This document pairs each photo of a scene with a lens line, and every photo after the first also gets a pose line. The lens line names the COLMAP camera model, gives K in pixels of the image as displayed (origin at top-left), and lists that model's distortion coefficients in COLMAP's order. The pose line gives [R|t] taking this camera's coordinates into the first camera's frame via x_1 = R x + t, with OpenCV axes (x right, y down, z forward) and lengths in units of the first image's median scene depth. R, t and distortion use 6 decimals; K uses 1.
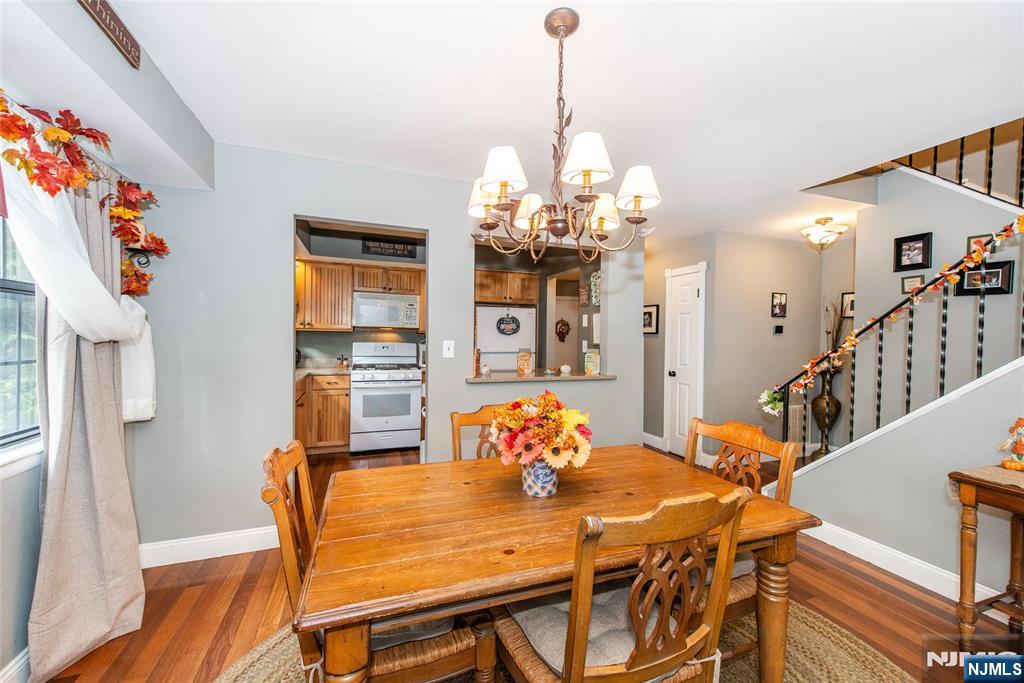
lens RADIAL K [[396.5, 0, 504.9], [0, 396.5, 343.3], [0, 0, 1]] dist [-0.000067, -0.000006]
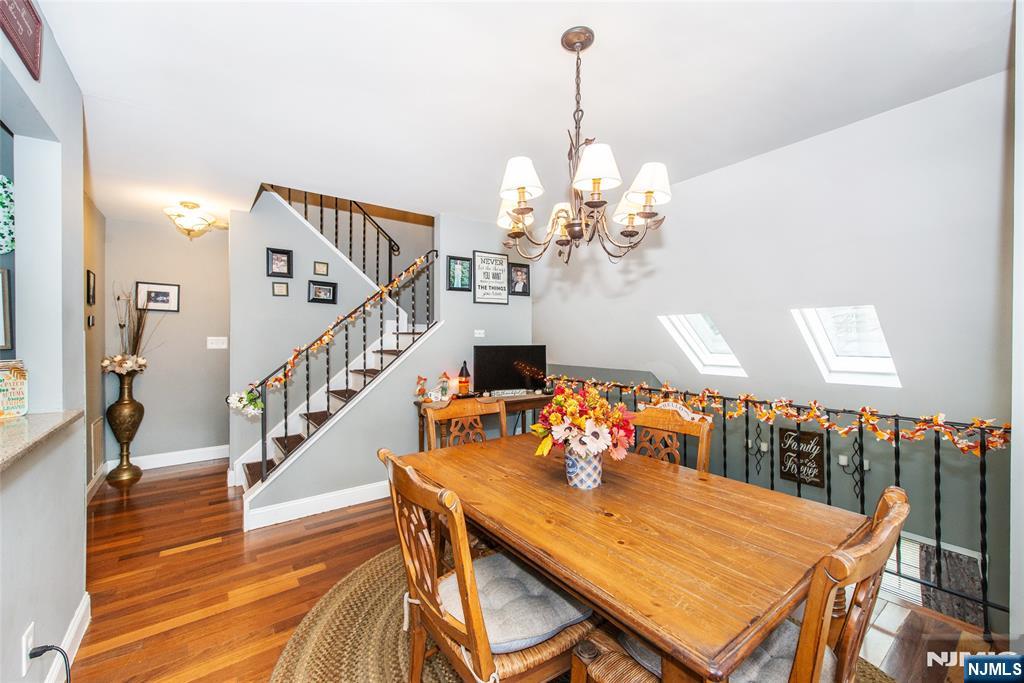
lens RADIAL K [[409.6, 0, 512.0], [0, 409.6, 341.5], [0, 0, 1]] dist [0.002178, 0.000108]
pose [[-0.289006, -0.022769, 0.957057, -0.690446], [0.011960, 0.999553, 0.027391, -0.021181], [-0.957253, 0.019362, -0.288605, 1.183229]]
